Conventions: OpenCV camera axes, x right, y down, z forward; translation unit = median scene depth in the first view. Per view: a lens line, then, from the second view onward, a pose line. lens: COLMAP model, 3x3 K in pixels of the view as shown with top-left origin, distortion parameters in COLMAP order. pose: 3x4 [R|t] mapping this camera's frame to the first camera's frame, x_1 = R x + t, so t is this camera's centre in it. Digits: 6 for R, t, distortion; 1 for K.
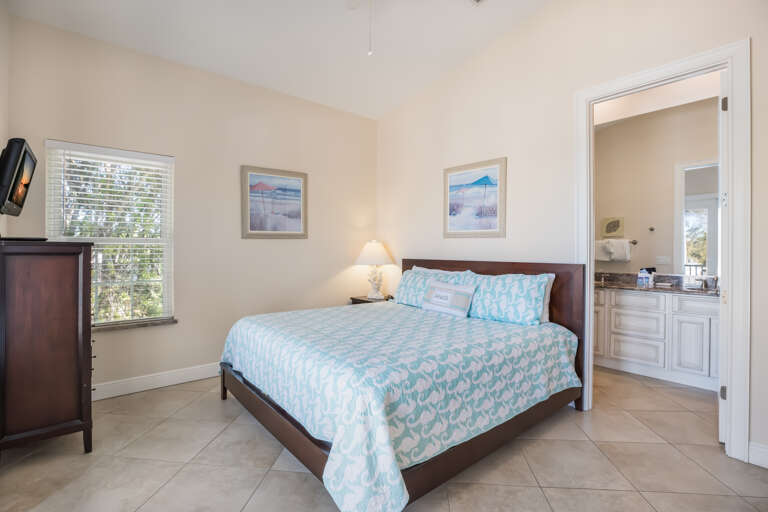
lens RADIAL K [[358.7, 0, 398.3], [0, 358.7, 252.3], [0, 0, 1]] dist [0.000882, 0.000224]
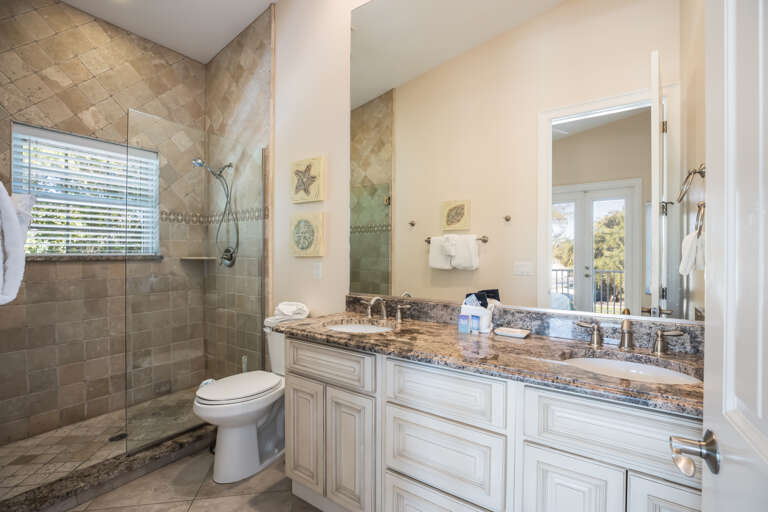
lens RADIAL K [[358.6, 0, 384.0], [0, 358.6, 256.0], [0, 0, 1]] dist [-0.001705, -0.000191]
pose [[0.971830, -0.001874, 0.235675, 0.333365], [0.001118, 0.999994, 0.003341, -0.001017], [-0.235680, -0.002984, 0.971826, 0.421340]]
